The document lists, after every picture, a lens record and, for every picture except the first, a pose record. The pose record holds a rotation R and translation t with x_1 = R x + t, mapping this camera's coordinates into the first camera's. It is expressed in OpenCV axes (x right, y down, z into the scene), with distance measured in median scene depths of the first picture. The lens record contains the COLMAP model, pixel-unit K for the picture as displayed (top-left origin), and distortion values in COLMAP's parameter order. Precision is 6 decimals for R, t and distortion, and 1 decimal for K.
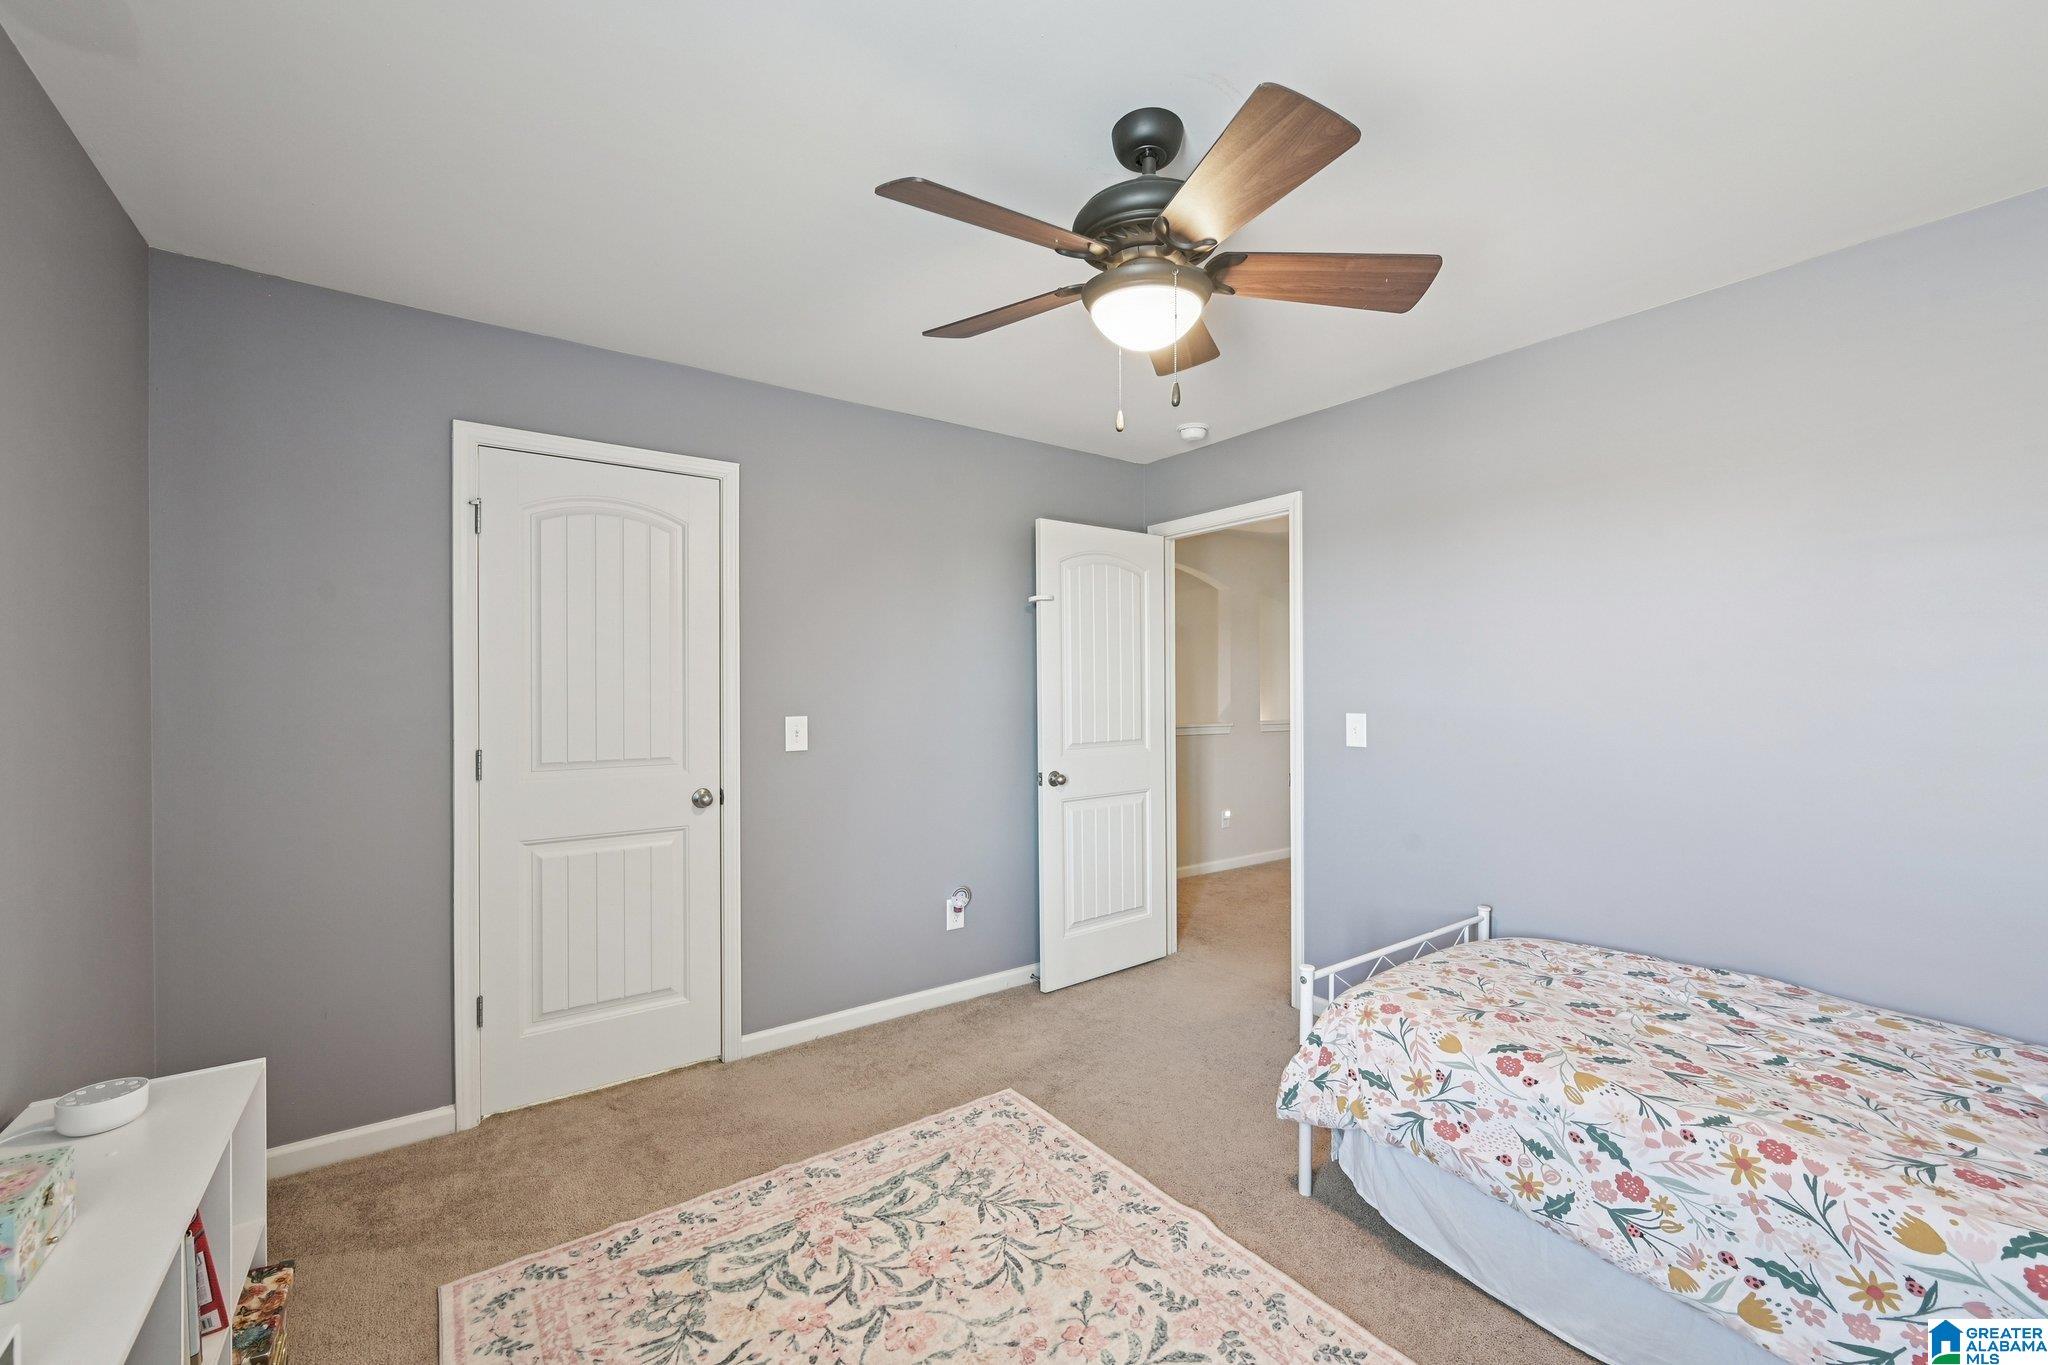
lens RADIAL K [[822.4, 0, 1017.9], [0, 822.4, 683.7], [0, 0, 1]] dist [-0.000395, 0.000057]
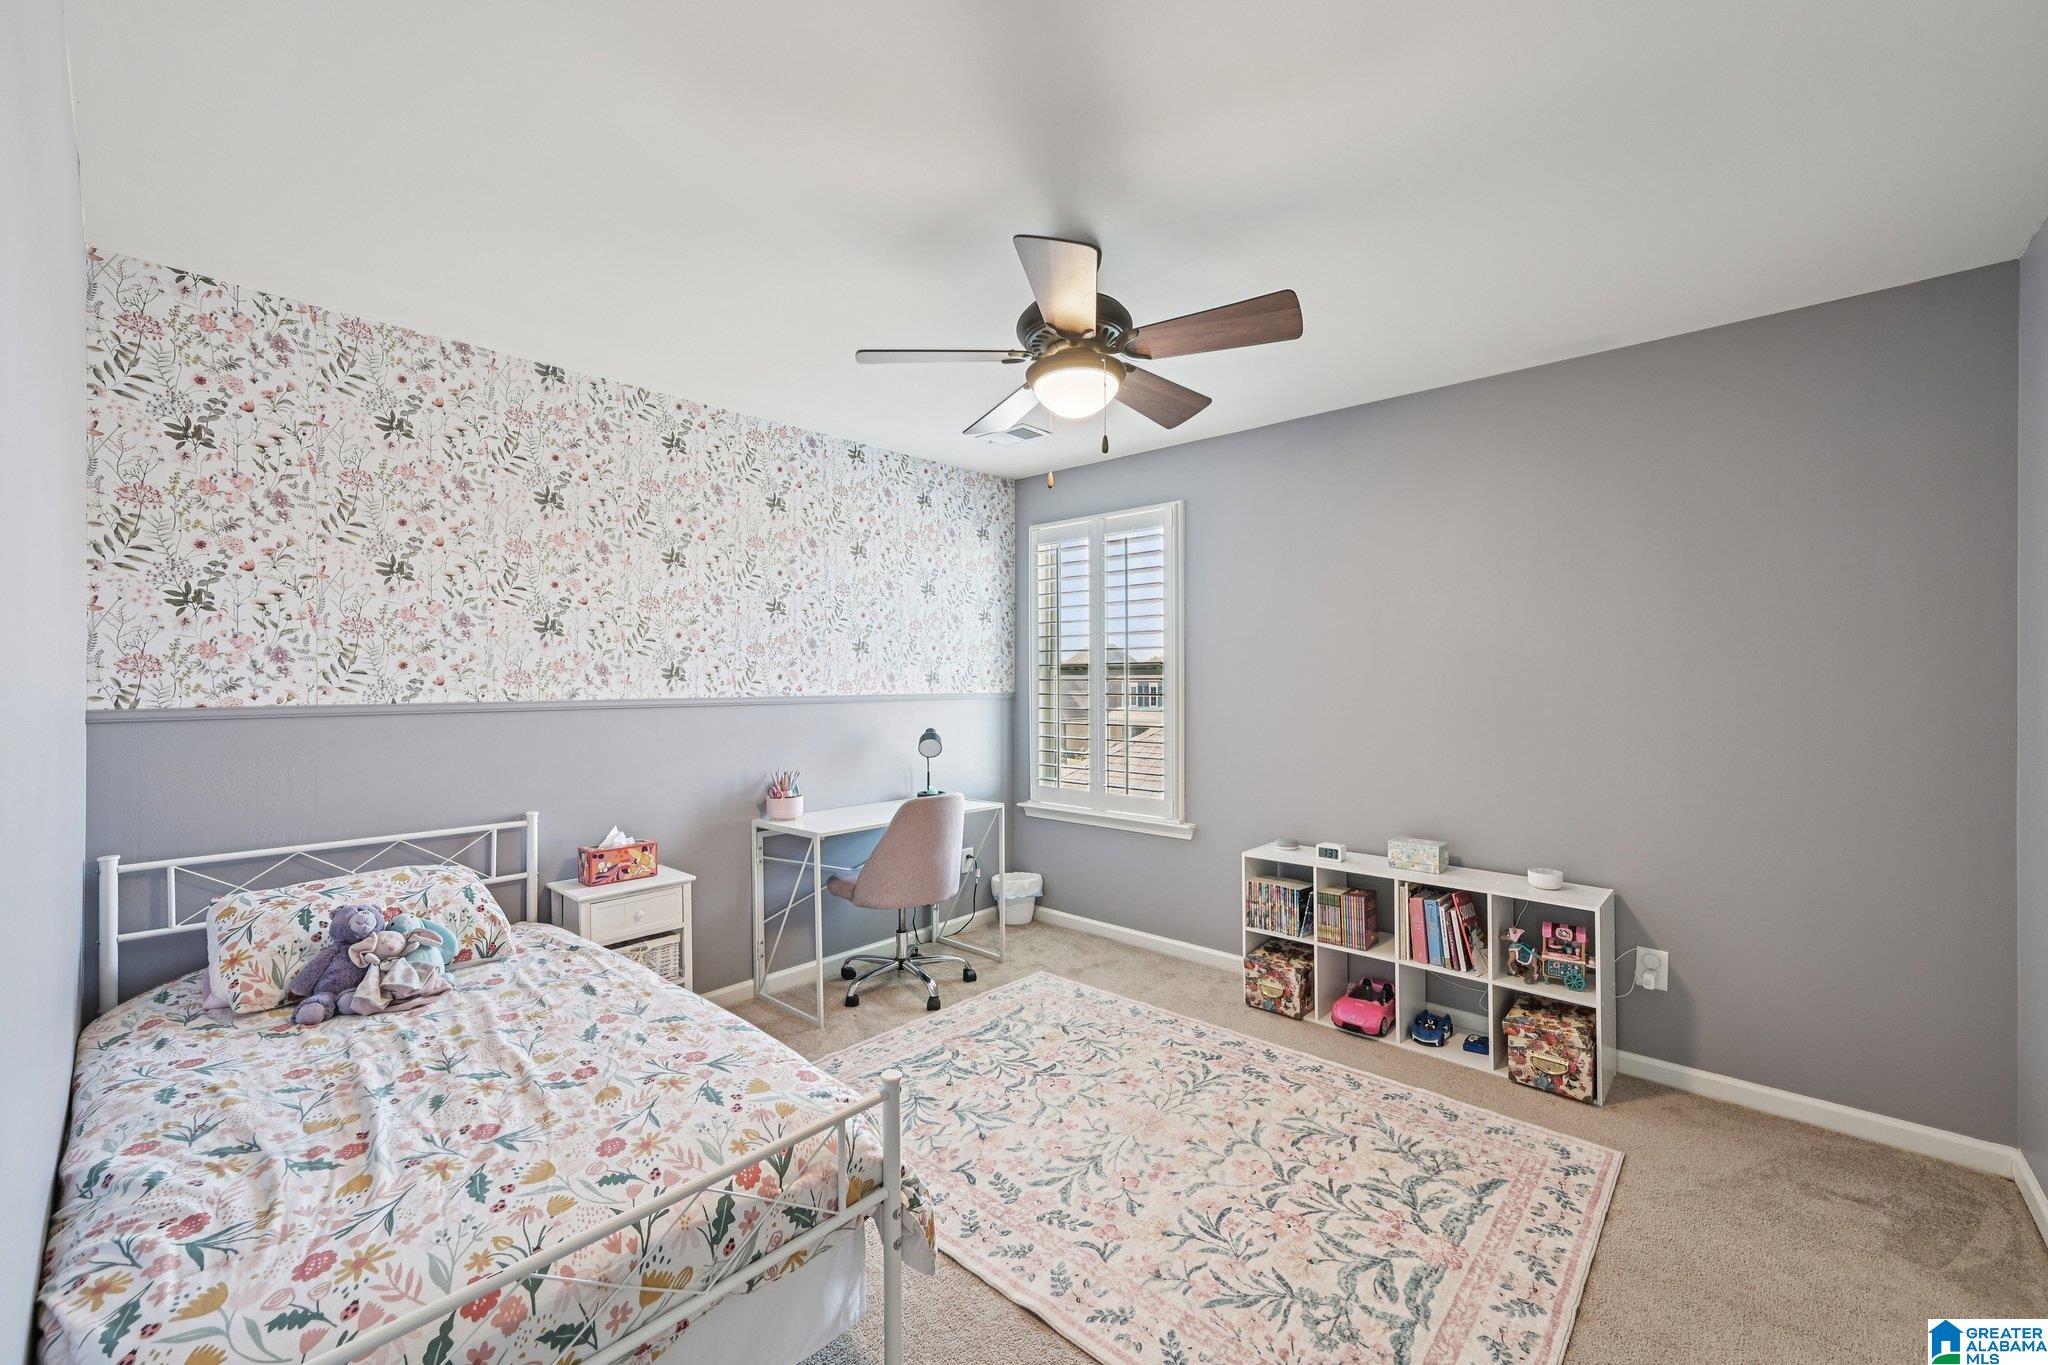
lens RADIAL K [[822.4, 0, 1024.1], [0, 822.4, 678.9], [0, 0, 1]] dist [-0.000395, 0.000057]
pose [[-0.975476, 0.004335, -0.220065, 0.452284], [0.004520, 0.999990, -0.000339, 0.005859], [0.220061, -0.001325, -0.975485, 1.969142]]
